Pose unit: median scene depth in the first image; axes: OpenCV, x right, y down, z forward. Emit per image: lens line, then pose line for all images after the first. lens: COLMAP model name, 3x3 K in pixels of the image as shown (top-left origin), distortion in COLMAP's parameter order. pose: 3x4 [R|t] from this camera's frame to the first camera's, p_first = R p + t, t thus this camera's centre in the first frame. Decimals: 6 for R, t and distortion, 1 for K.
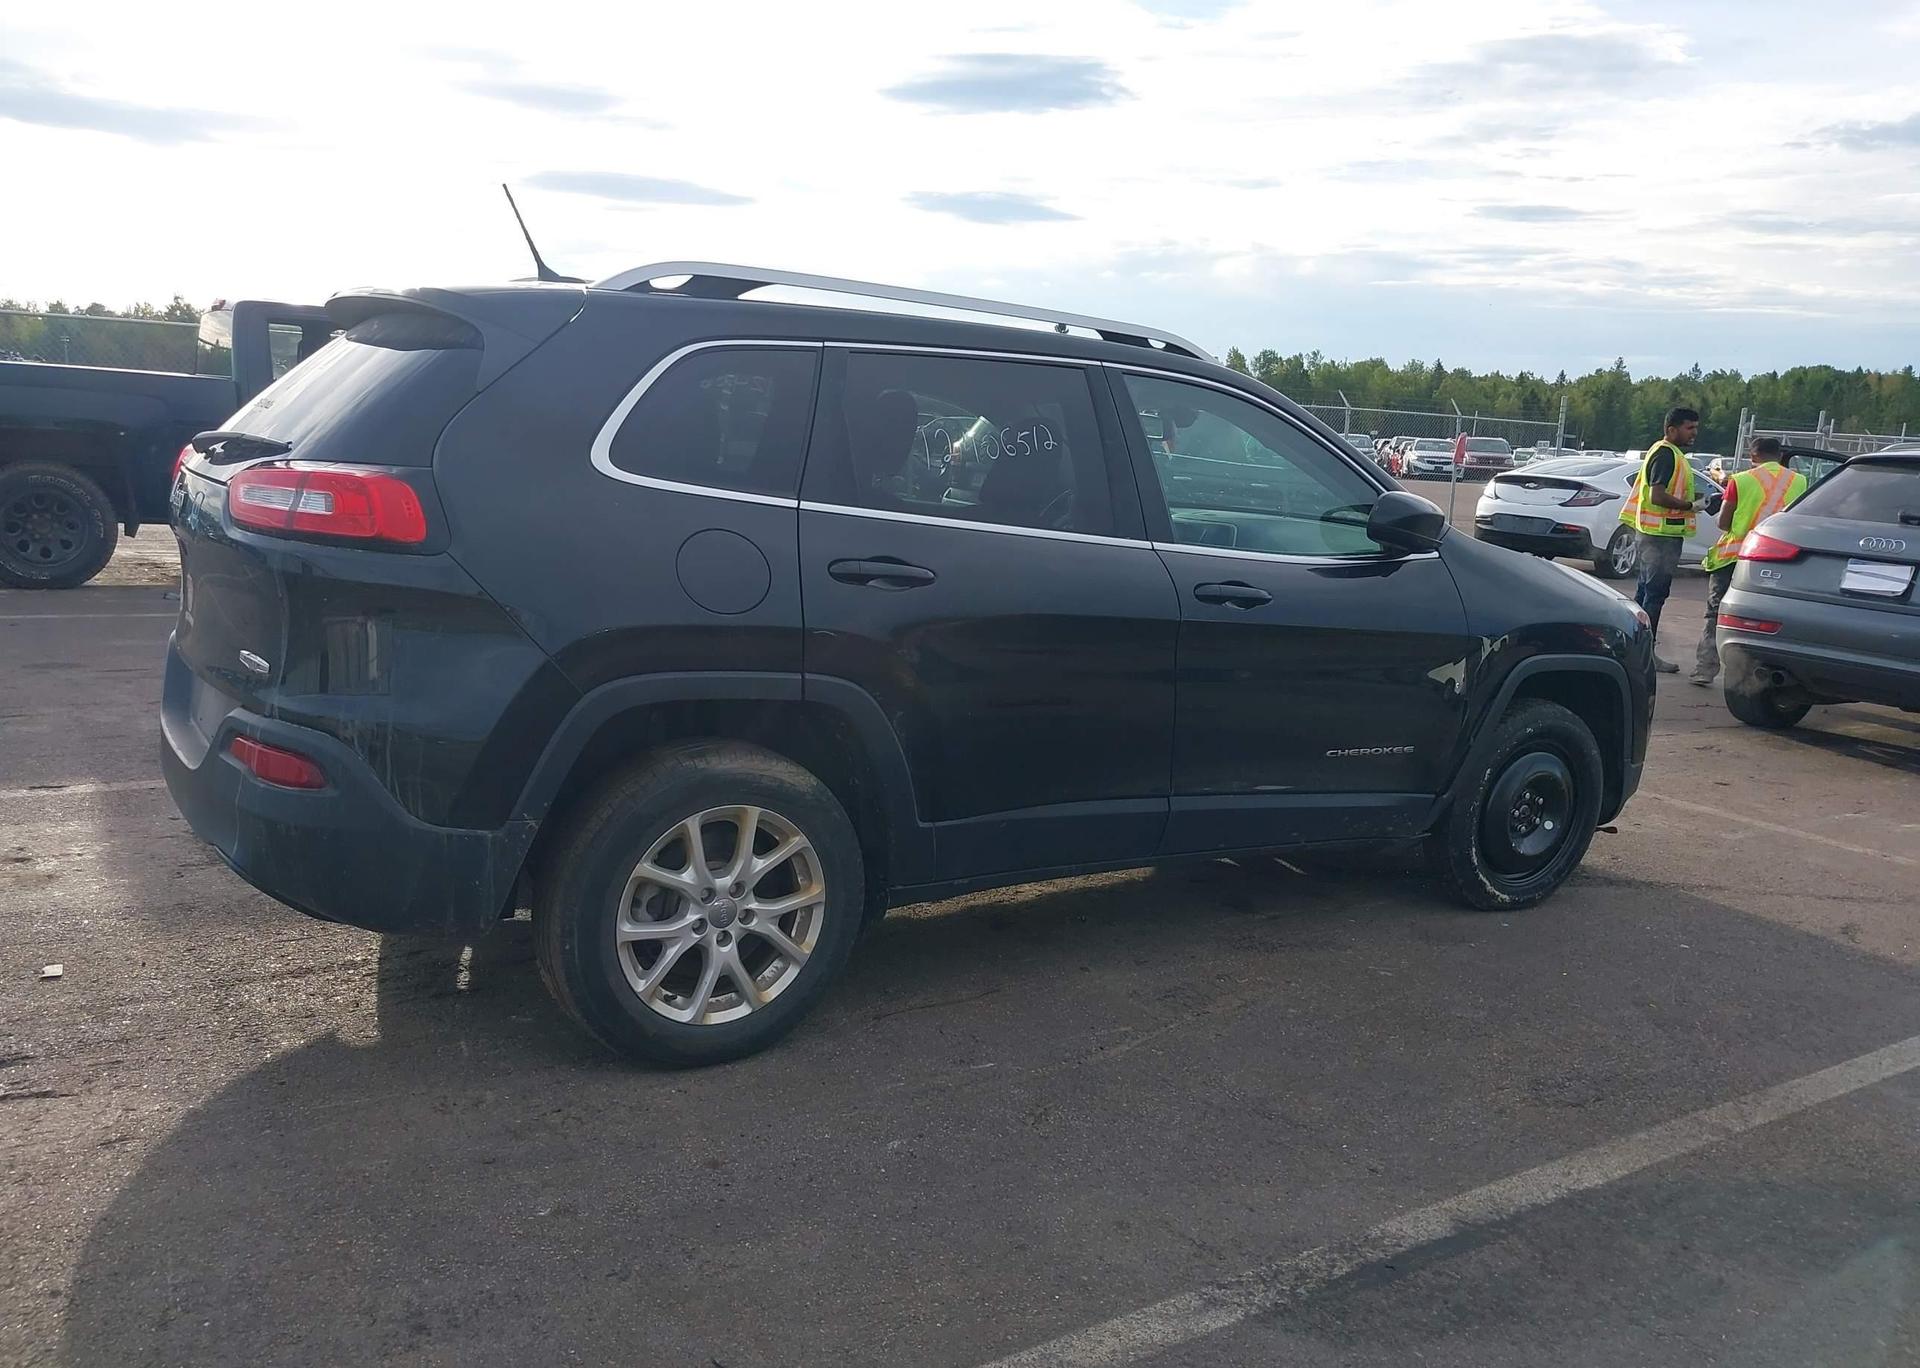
lens RADIAL K [[1516.6, 0, 943.9], [0, 1516.6, 691.3], [0, 0, 1]] dist [0.025011, -0.033034]
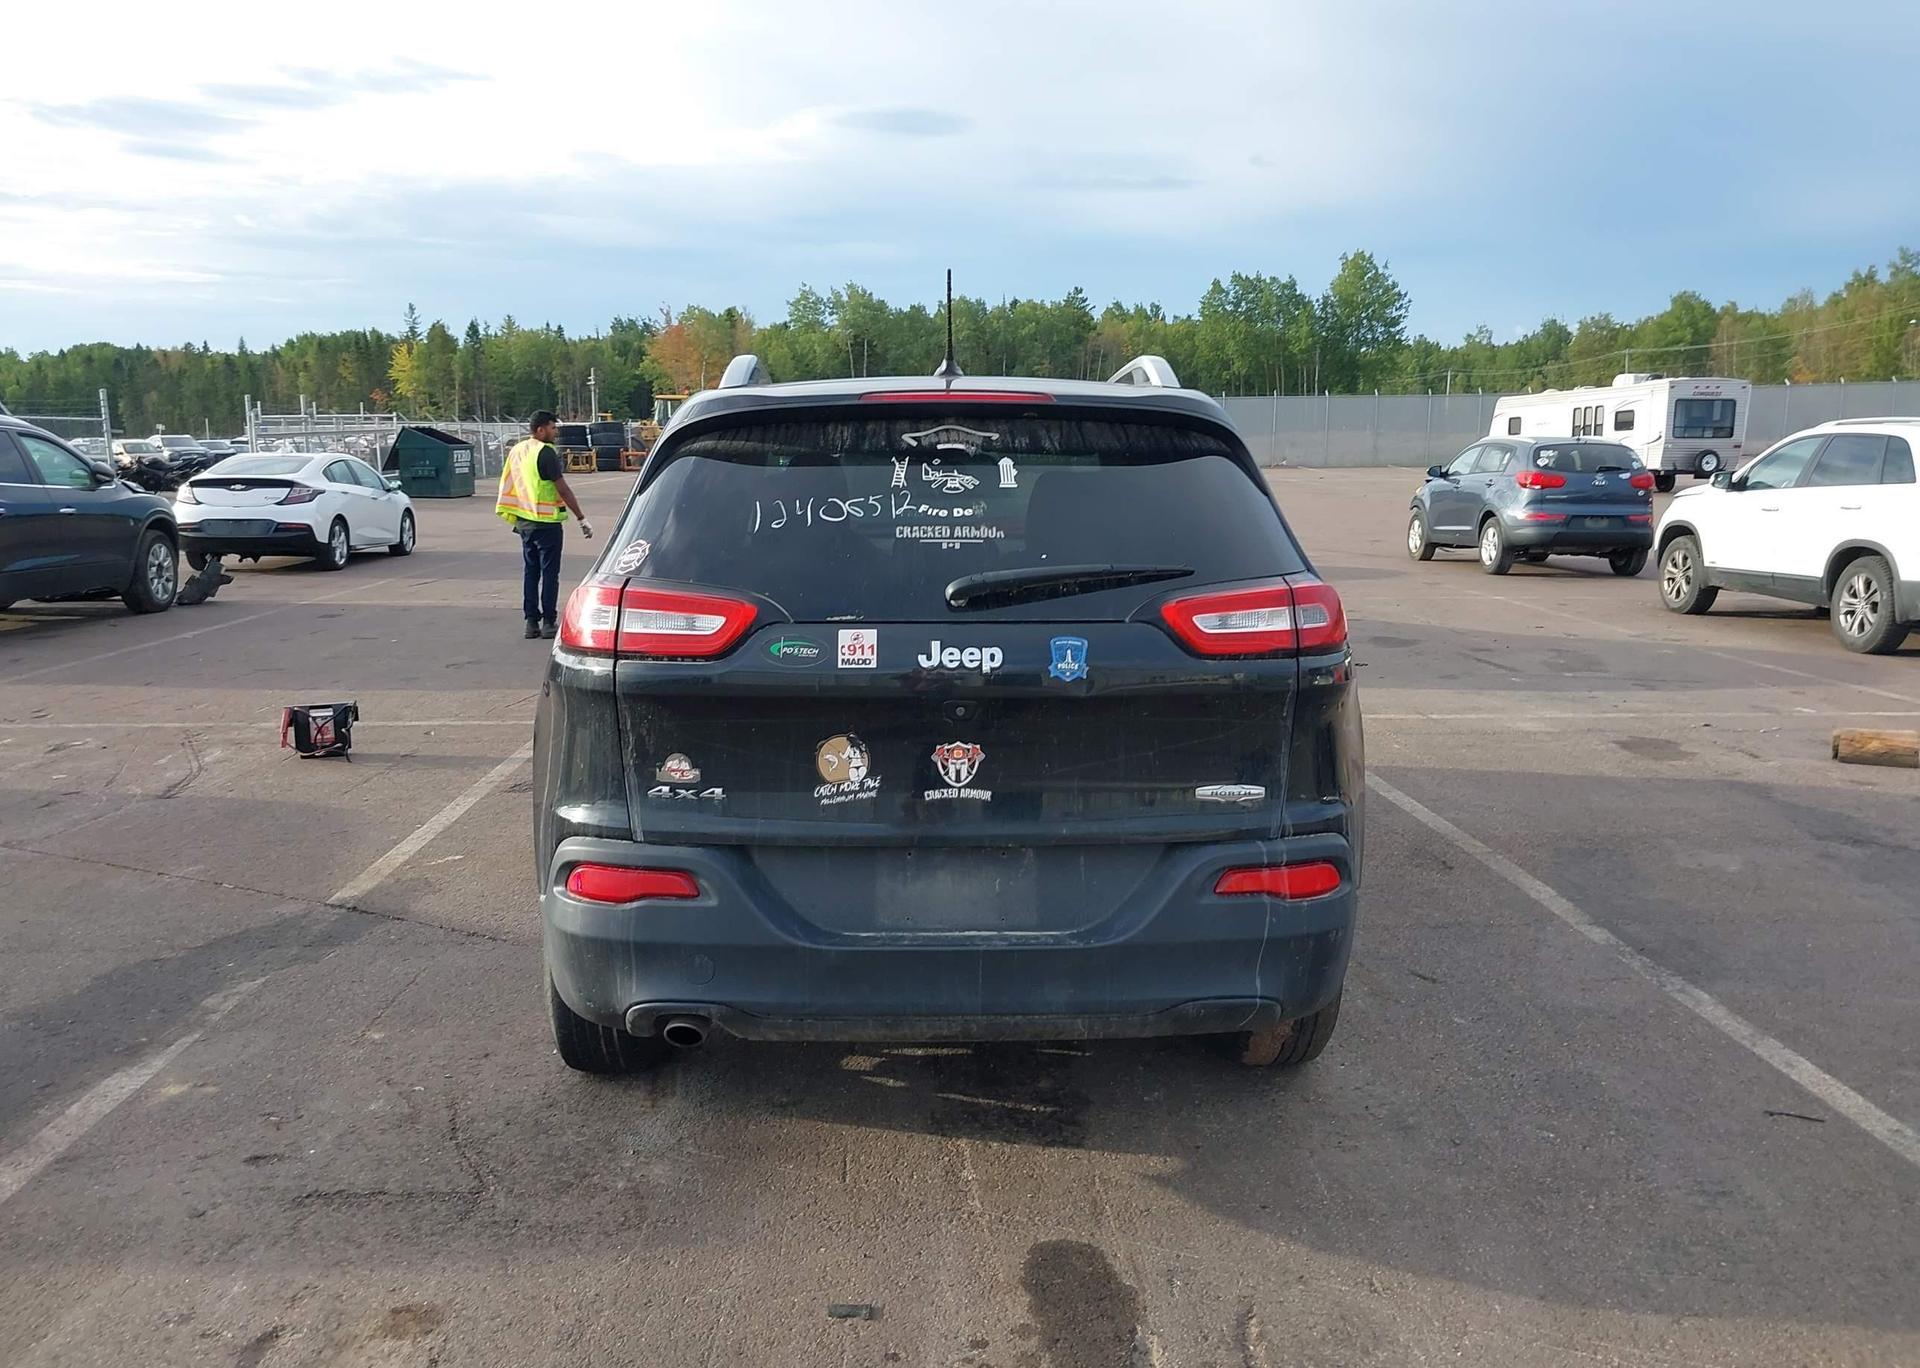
lens RADIAL K [[1516.6, 0, 942.6], [0, 1516.6, 696.4], [0, 0, 1]] dist [0.025011, -0.033034]
pose [[0.517732, -0.201505, 0.831474, -1.184067], [0.185937, 0.975139, 0.120544, -0.203585], [-0.835093, 0.092192, 0.542328, 0.553963]]
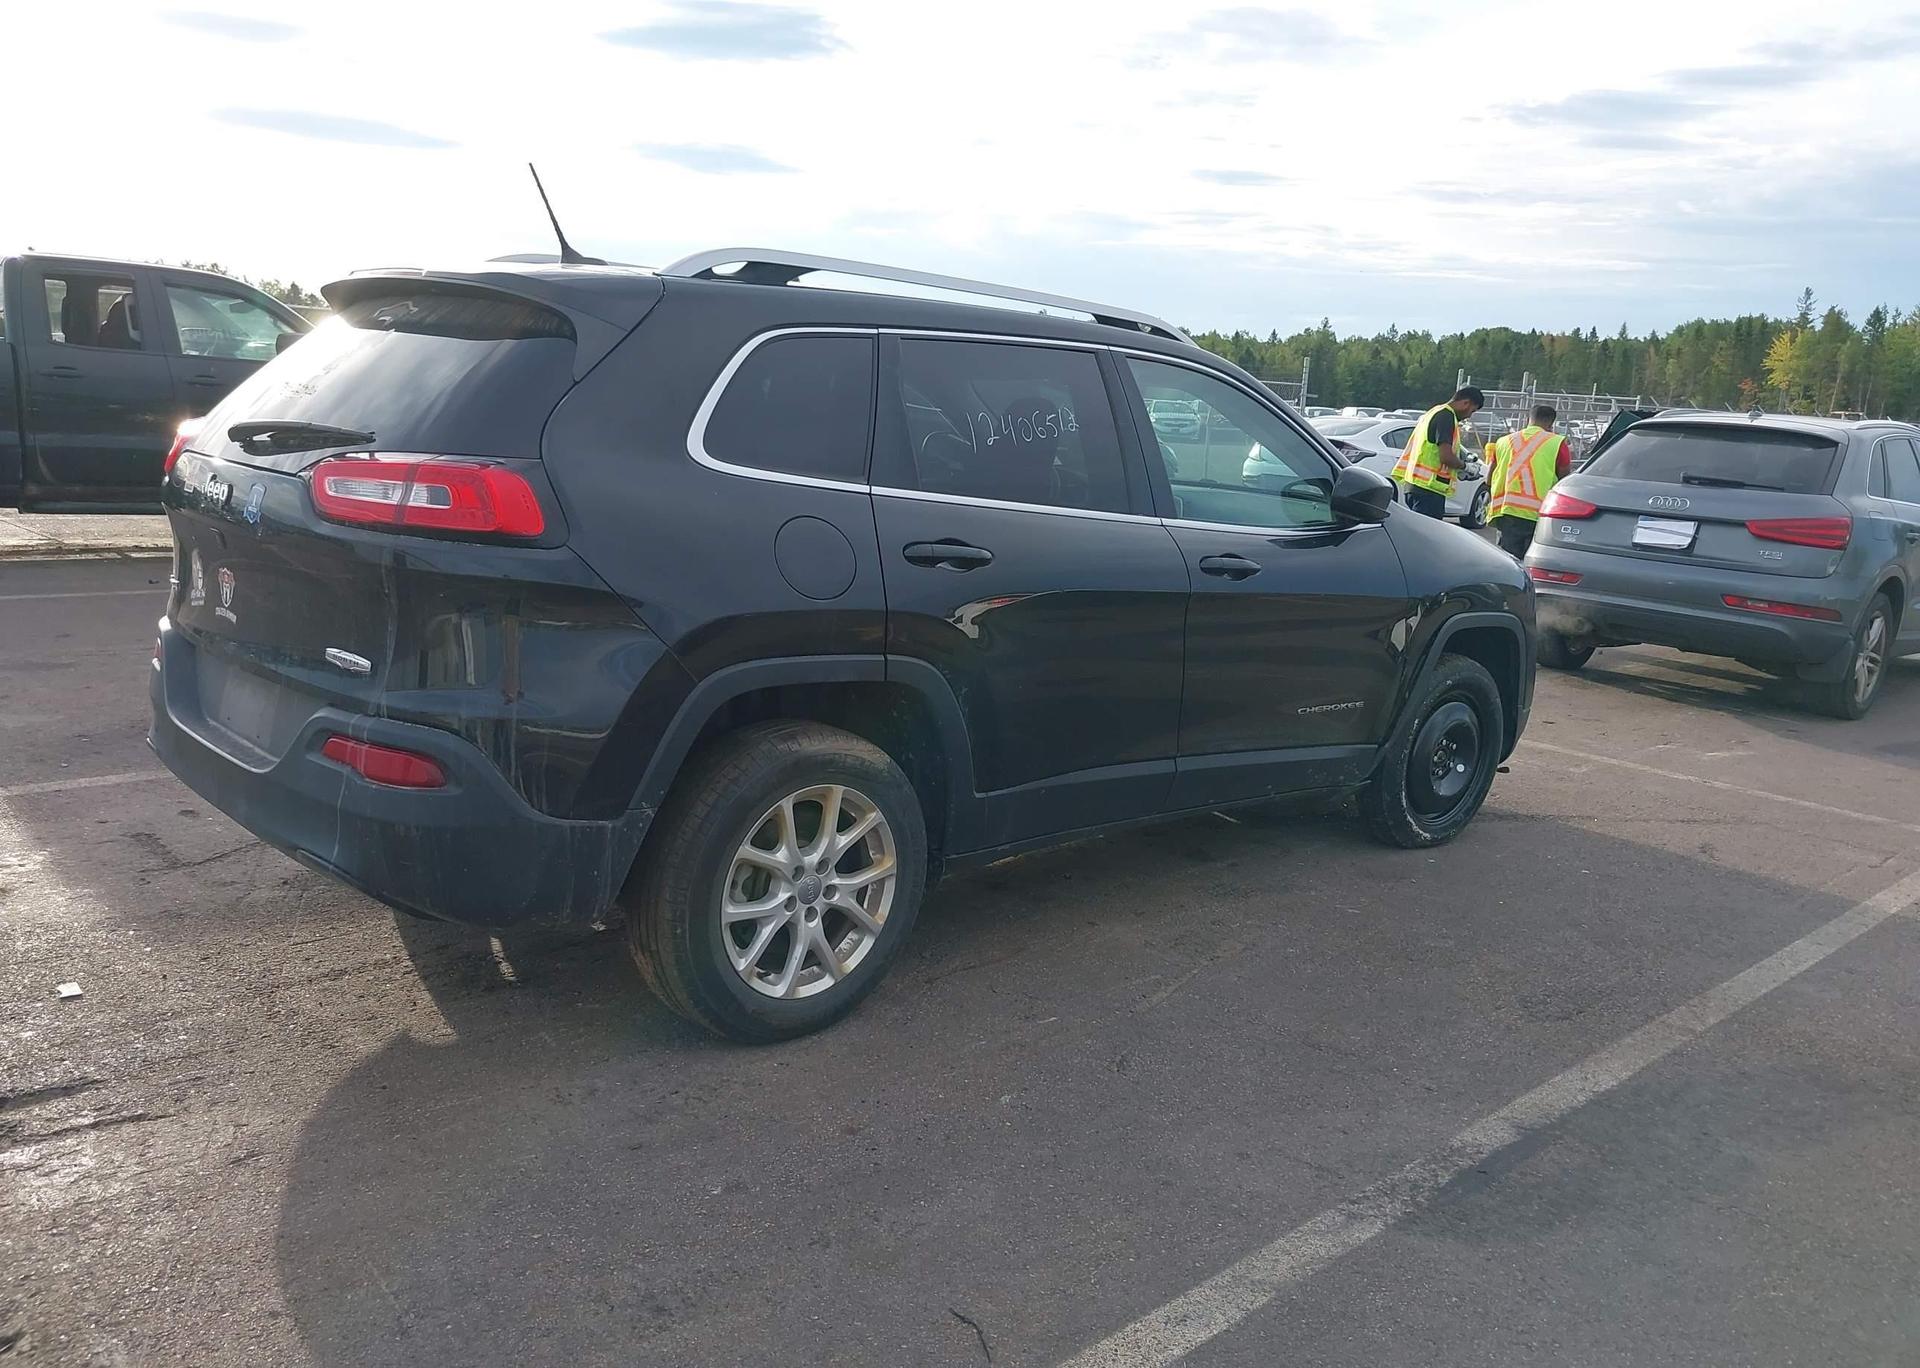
lens RADIAL K [[1516.6, 0, 942.4], [0, 1516.6, 685.5], [0, 0, 1]] dist [0.025011, -0.033034]
pose [[0.985127, -0.032845, 0.168658, -0.217002], [0.028777, 0.999234, 0.026507, -0.015720], [-0.169399, -0.021259, 0.985318, -0.021261]]
